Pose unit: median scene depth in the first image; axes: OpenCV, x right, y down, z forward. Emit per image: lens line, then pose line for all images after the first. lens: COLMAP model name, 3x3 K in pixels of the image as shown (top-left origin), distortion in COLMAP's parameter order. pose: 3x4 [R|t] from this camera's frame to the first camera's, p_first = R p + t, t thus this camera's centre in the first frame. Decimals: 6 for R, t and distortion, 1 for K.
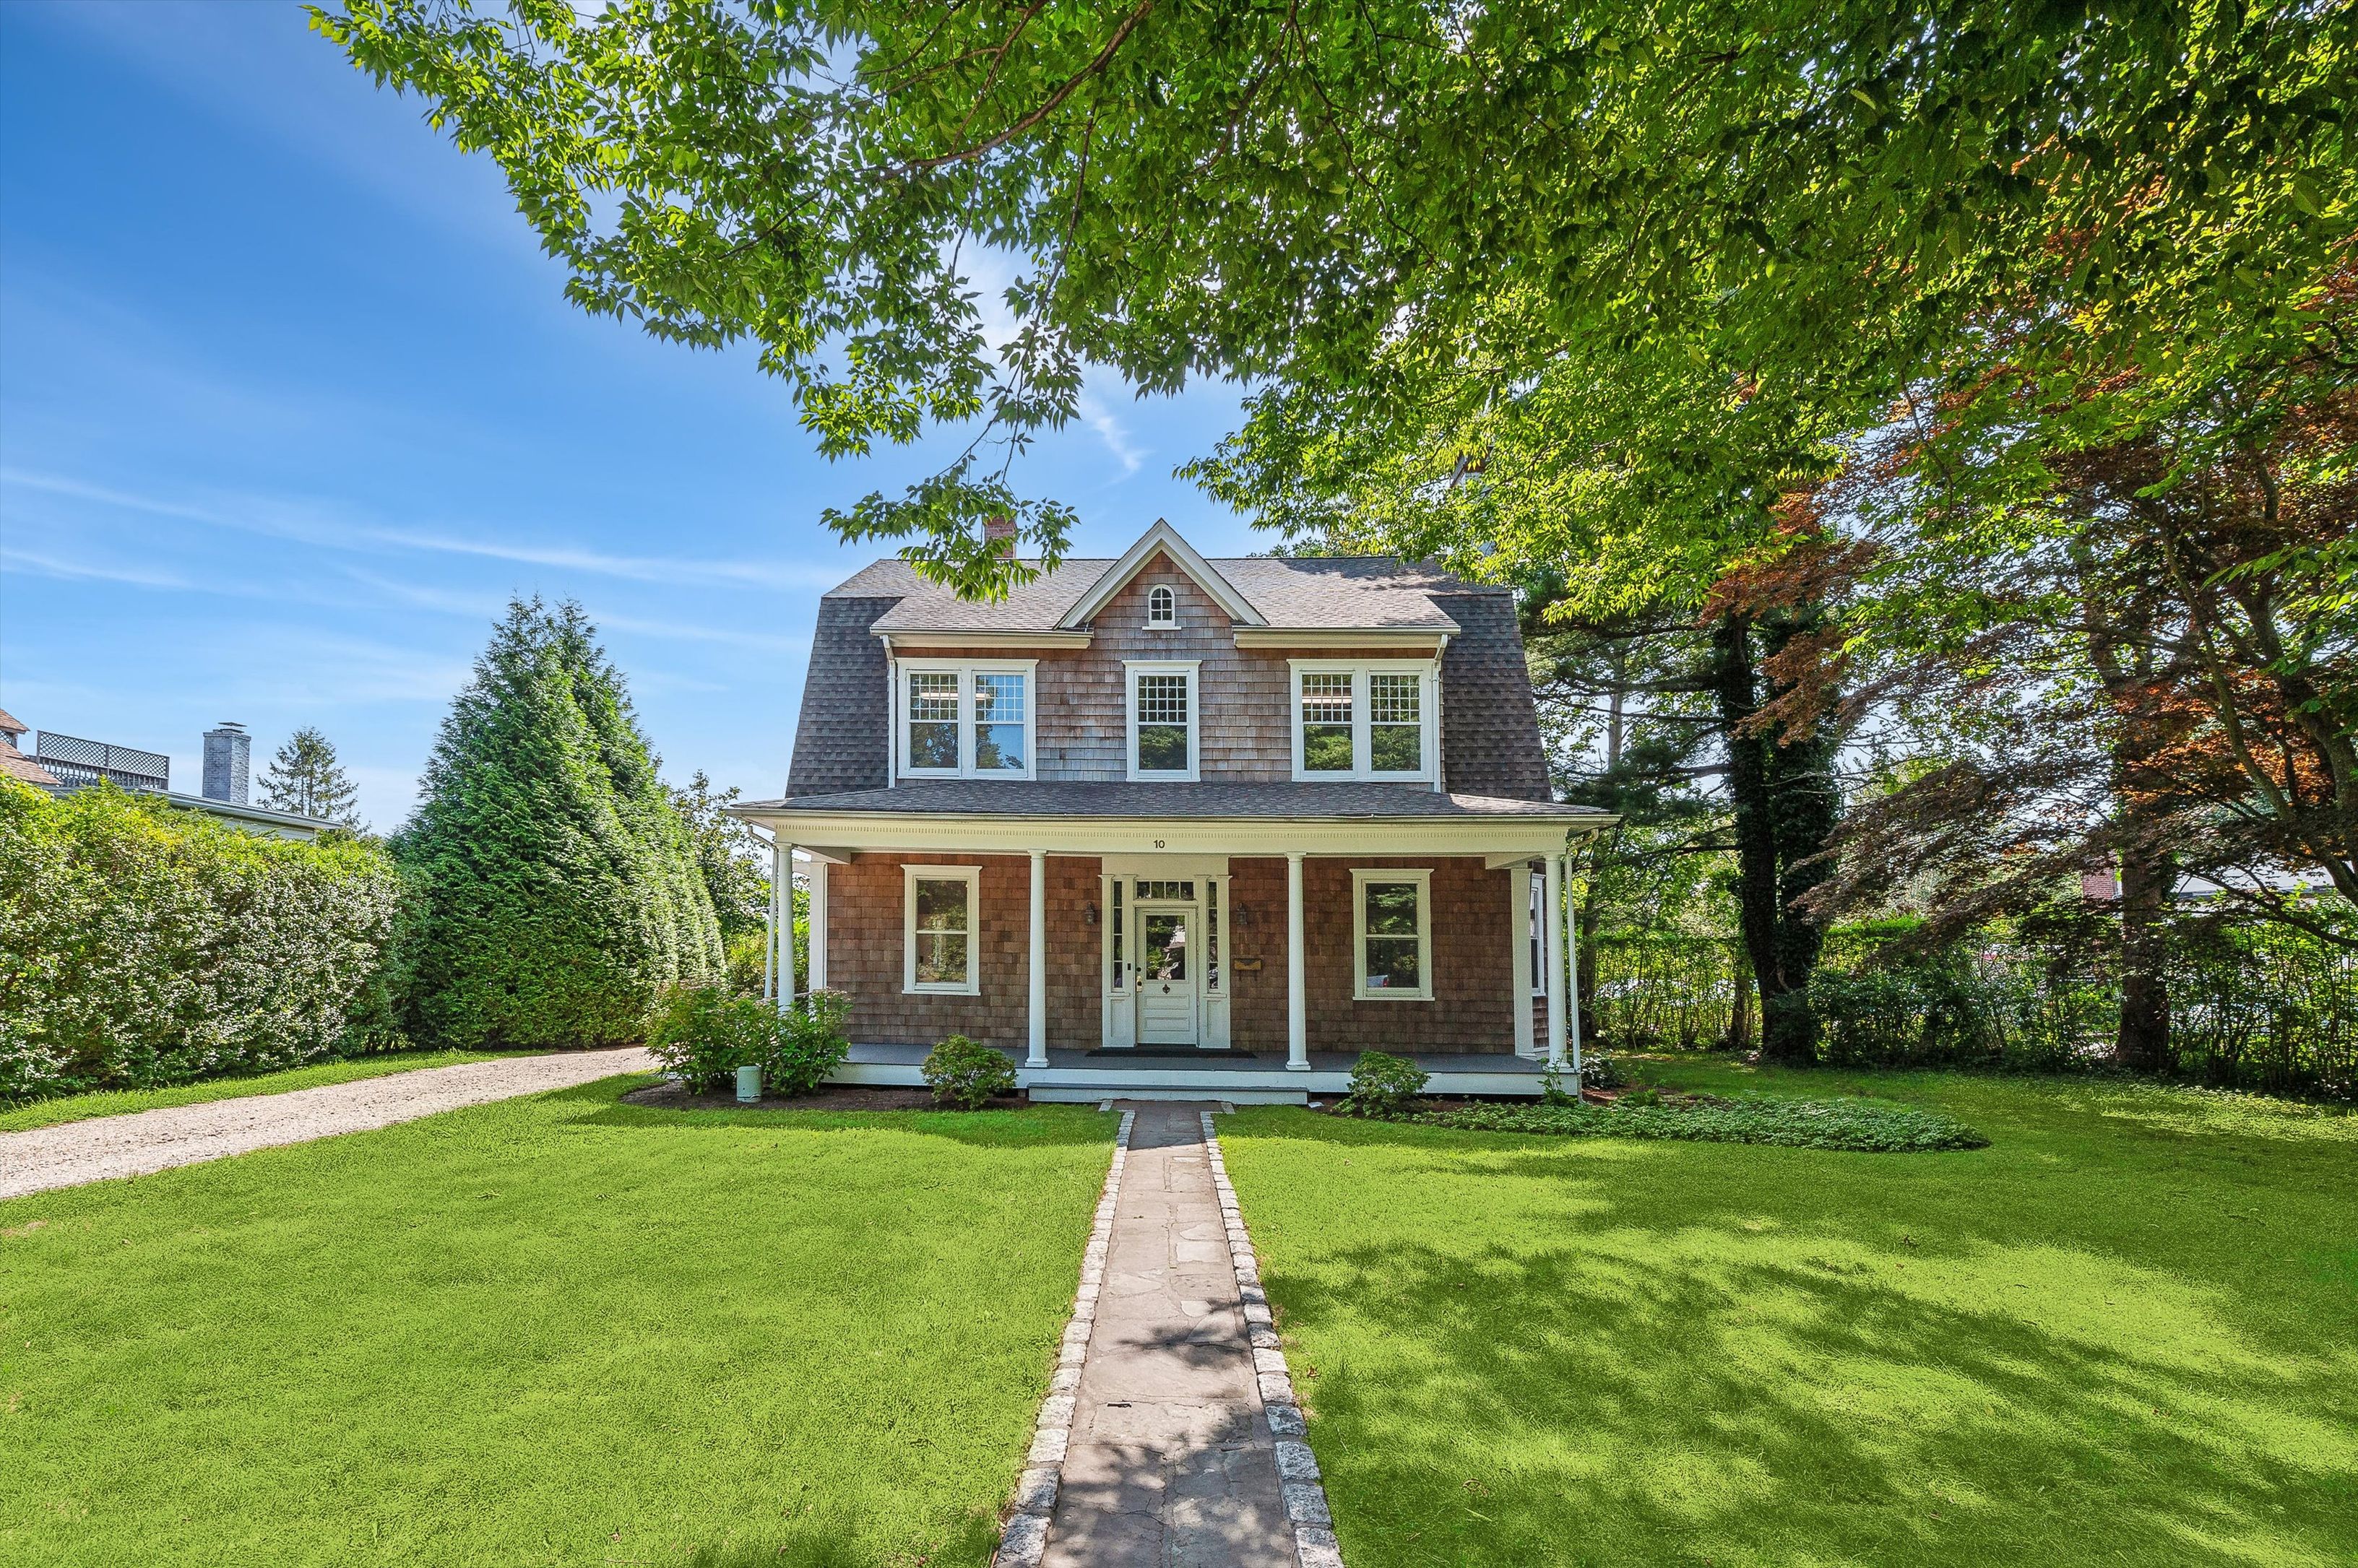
lens RADIAL K [[945.0, 0, 1179.0], [0, 945.0, 778.1], [0, 0, 1]] dist [0.020501, -0.005339]
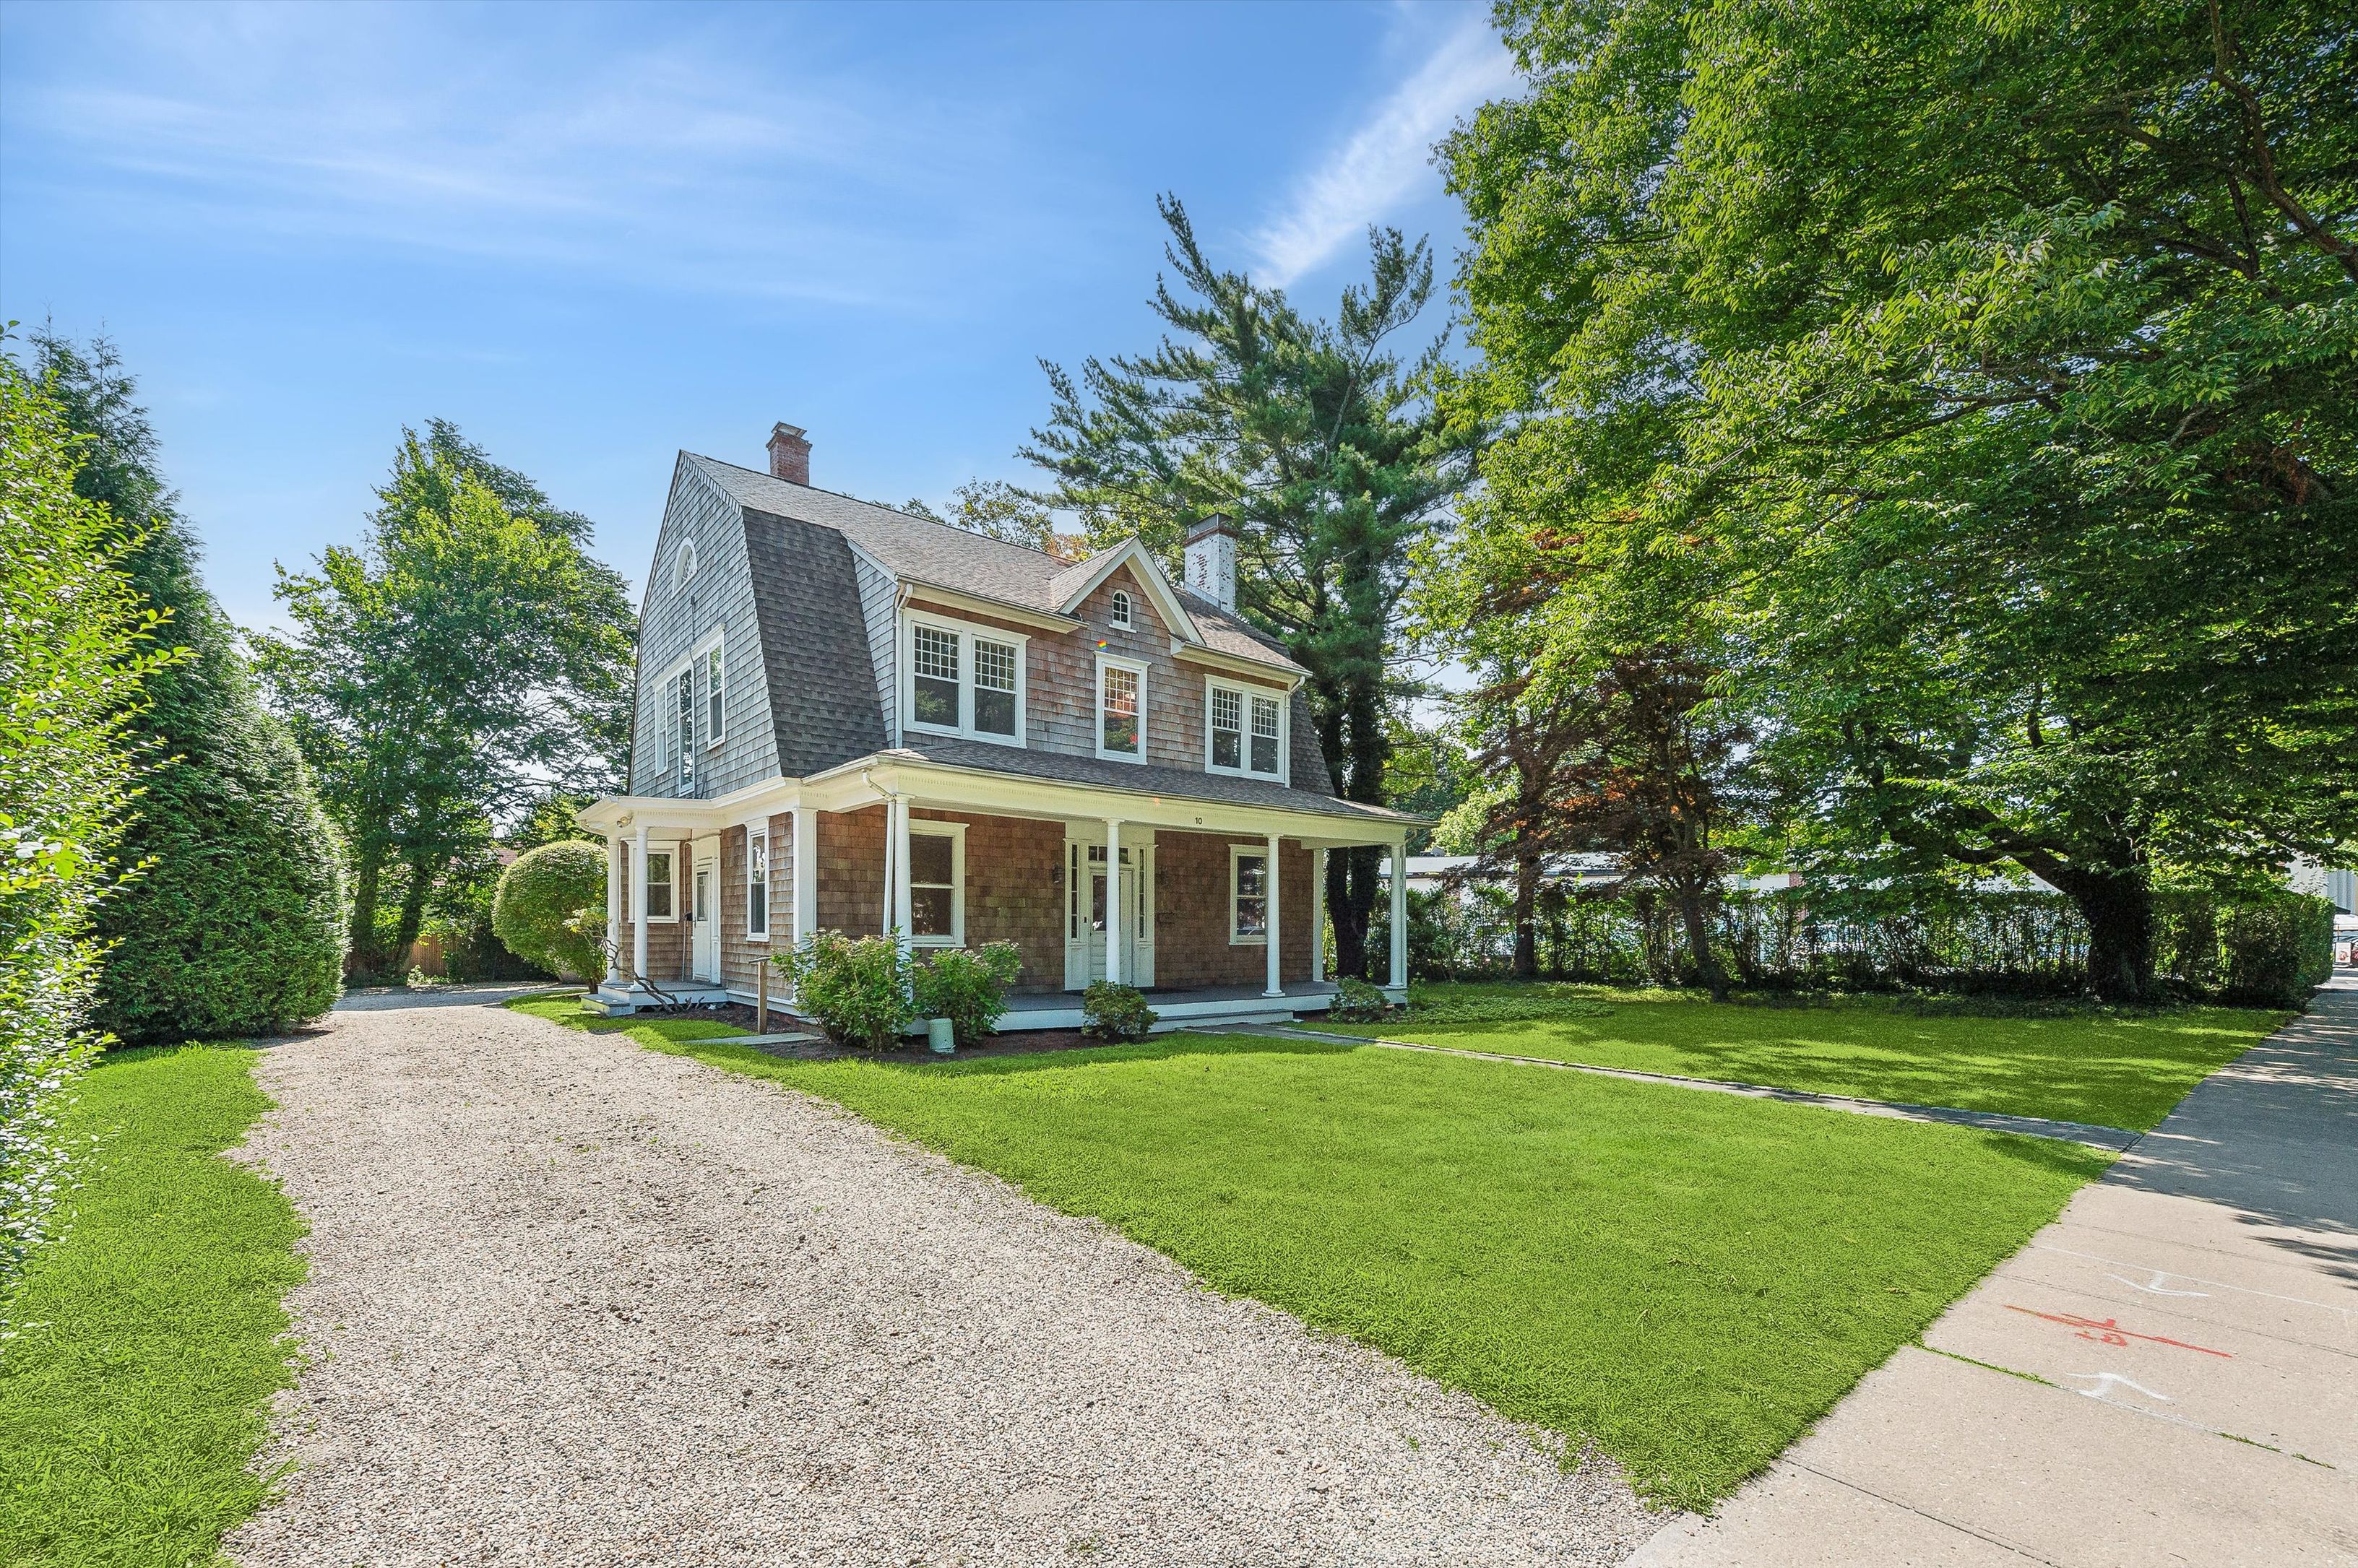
lens RADIAL K [[977.6, 0, 1206.2], [0, 977.6, 715.4], [0, 0, 1]] dist [0.020715, -0.000024]
pose [[0.747039, 0.134380, 0.651056, -0.731624], [-0.133459, 0.989733, -0.051149, -0.005183], [-0.651245, -0.048679, 0.757304, 0.015876]]
